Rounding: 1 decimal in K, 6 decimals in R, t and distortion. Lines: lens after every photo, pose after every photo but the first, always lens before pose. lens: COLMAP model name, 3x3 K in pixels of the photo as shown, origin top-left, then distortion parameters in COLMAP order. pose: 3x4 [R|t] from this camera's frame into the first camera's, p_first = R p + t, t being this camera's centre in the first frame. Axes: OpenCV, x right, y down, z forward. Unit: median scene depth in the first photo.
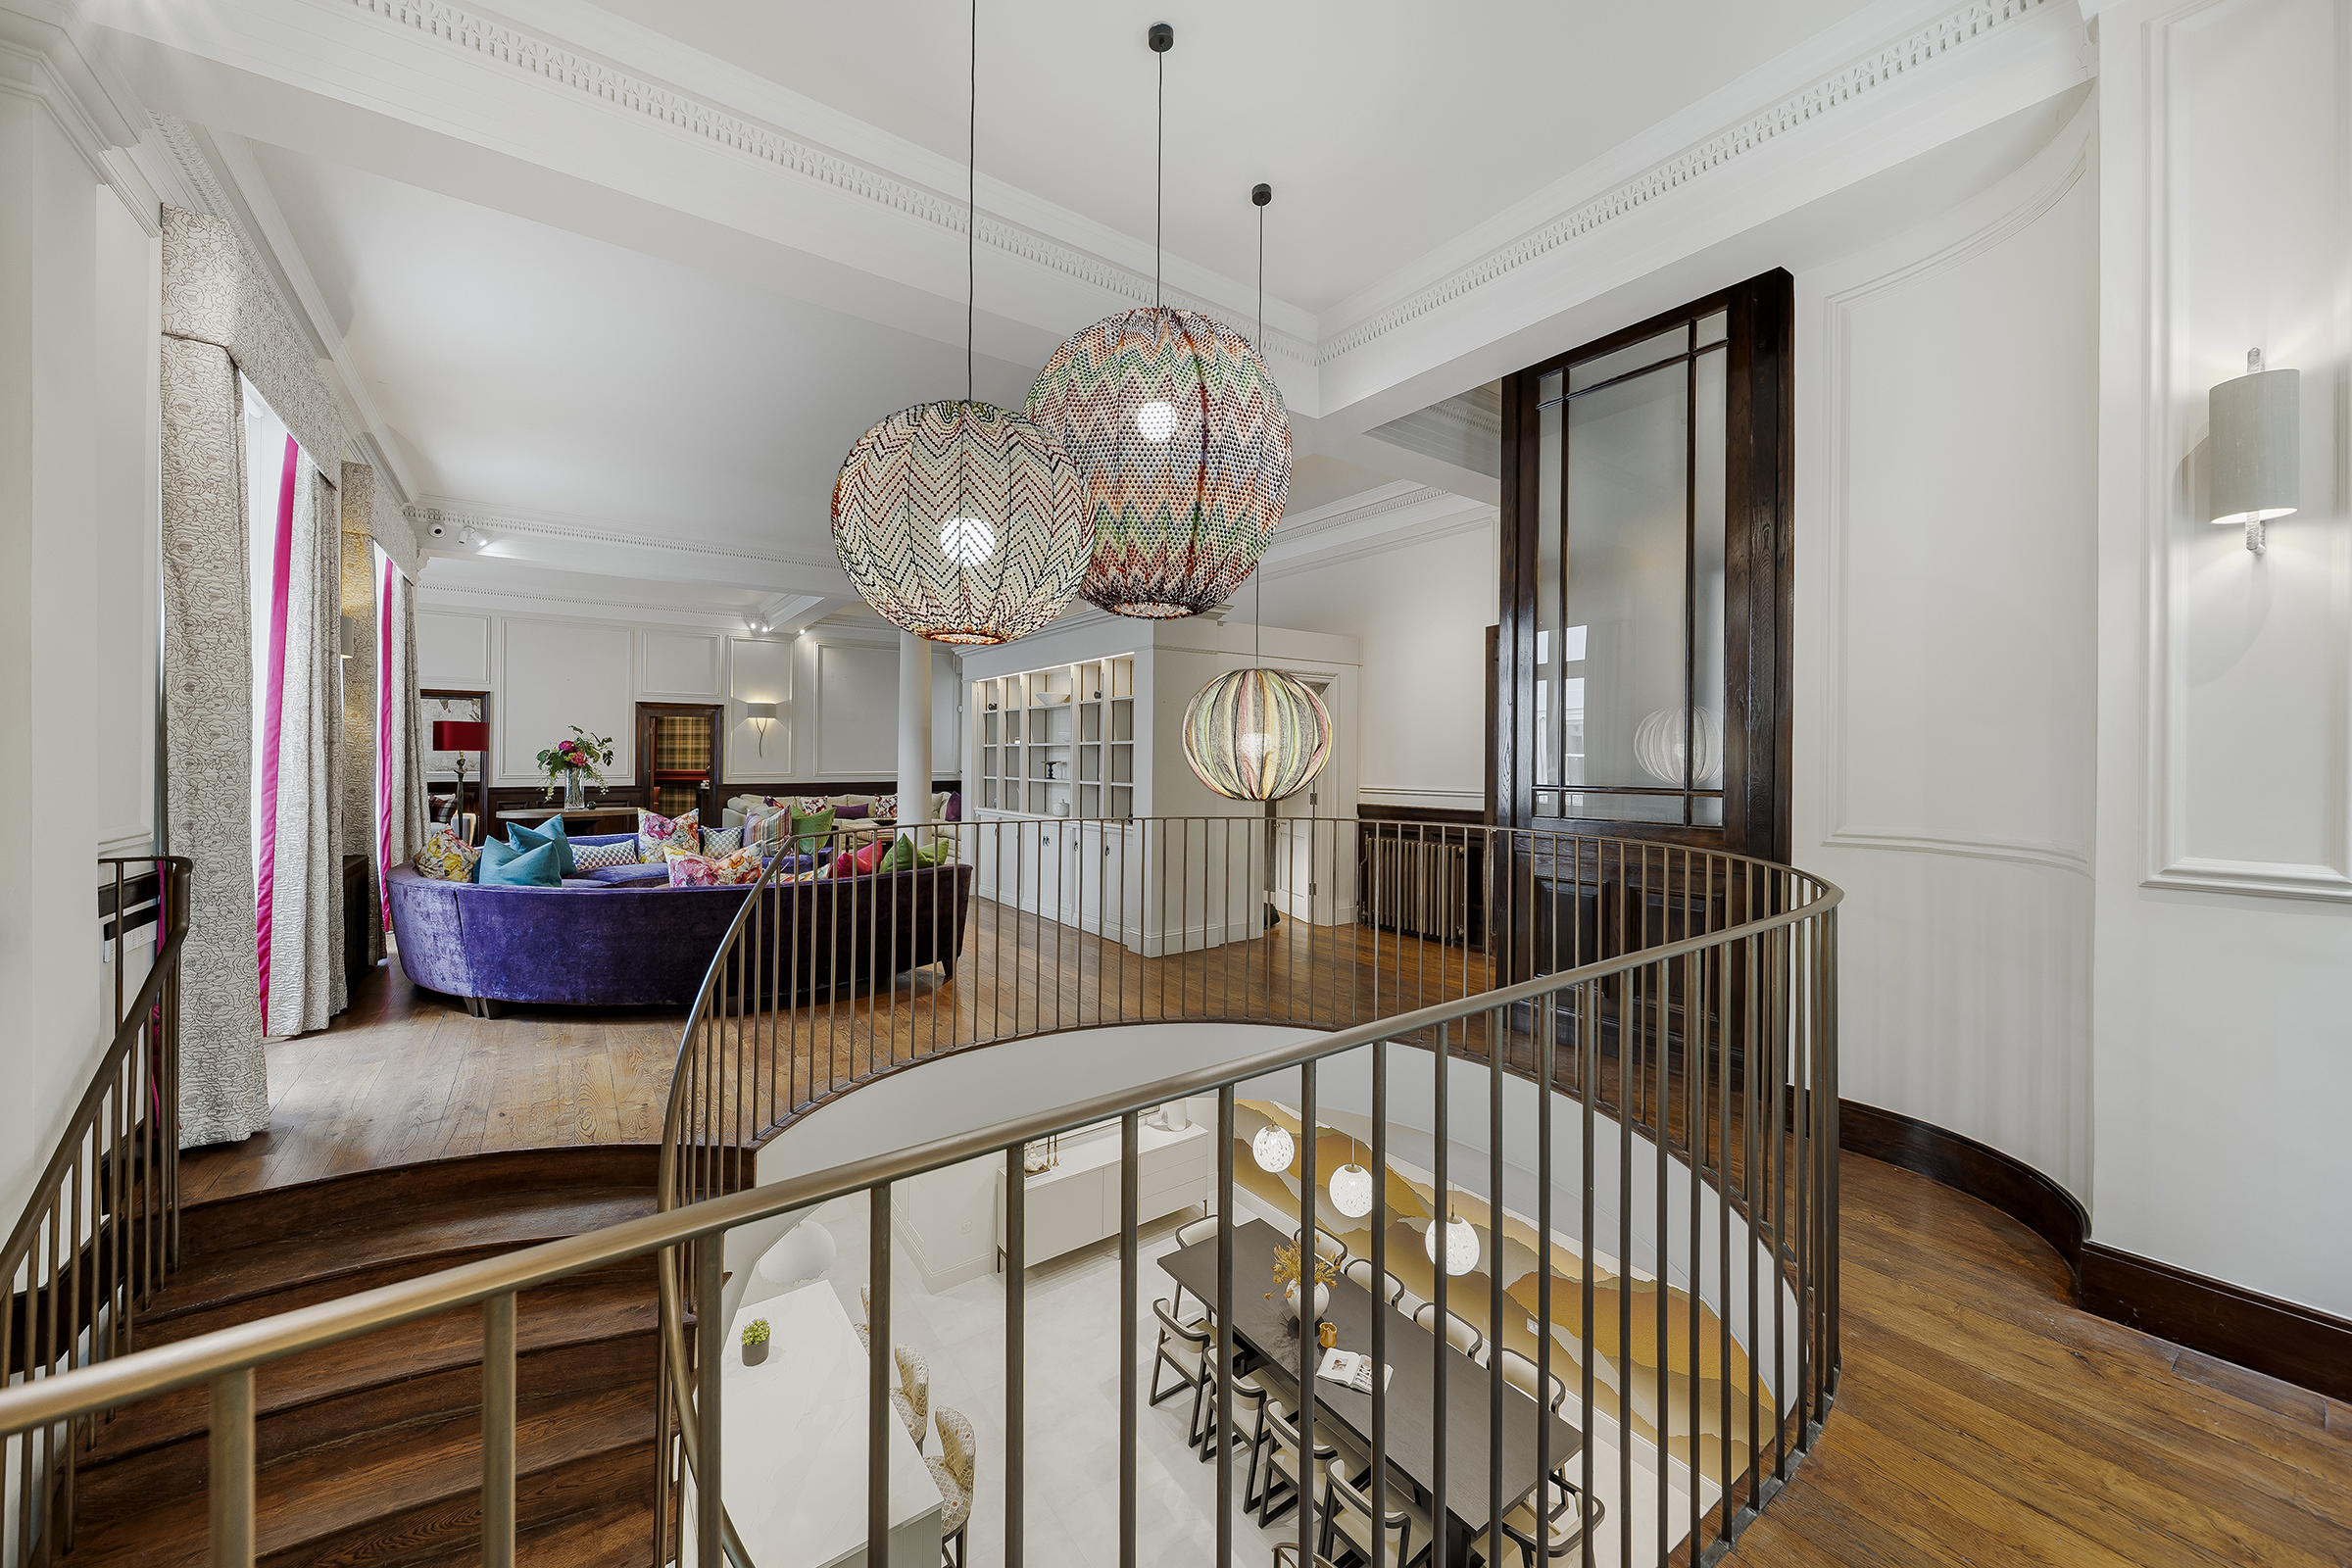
lens RADIAL K [[853.4, 0, 1165.5], [0, 853.4, 765.0], [0, 0, 1]] dist [0.002173, 0.000211]
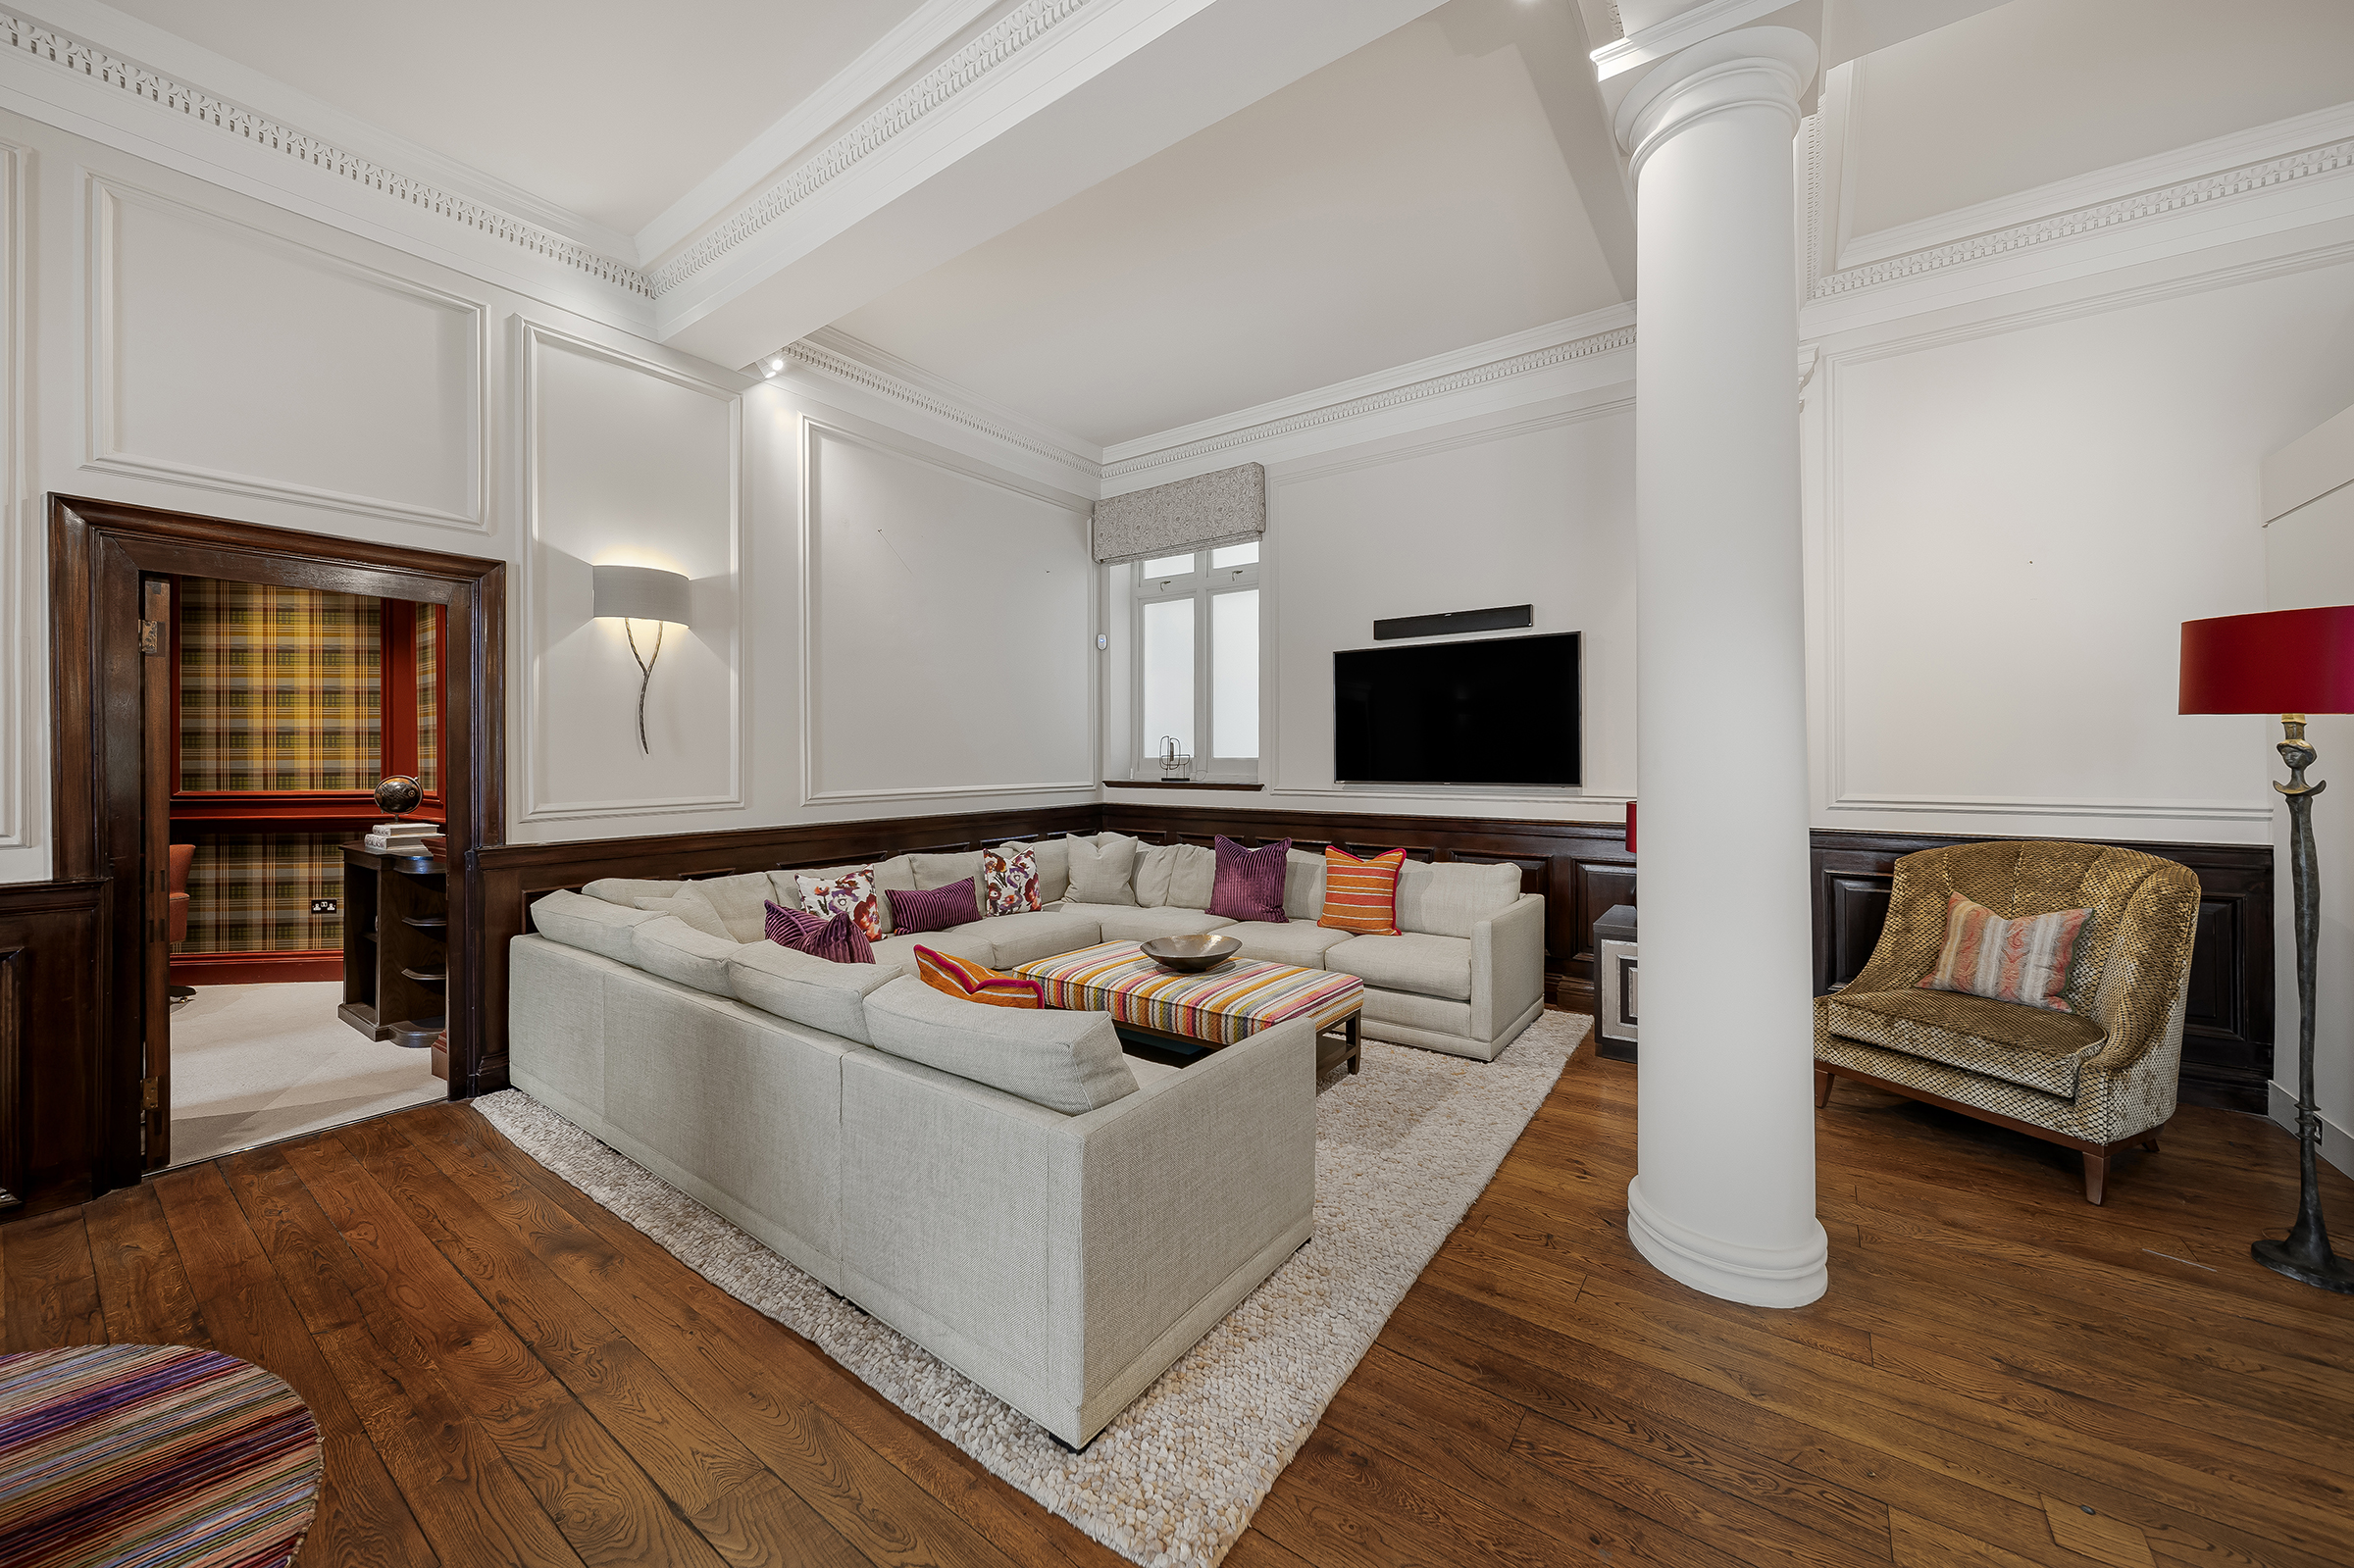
lens RADIAL K [[854.0, 0, 1184.4], [0, 854.0, 768.6], [0, 0, 1]] dist [0.002173, 0.000211]
pose [[0.945186, -0.009786, 0.326385, -0.391486], [0.009256, 0.999952, 0.003177, -0.001286], [-0.326400, 0.000019, 0.945232, 0.651412]]
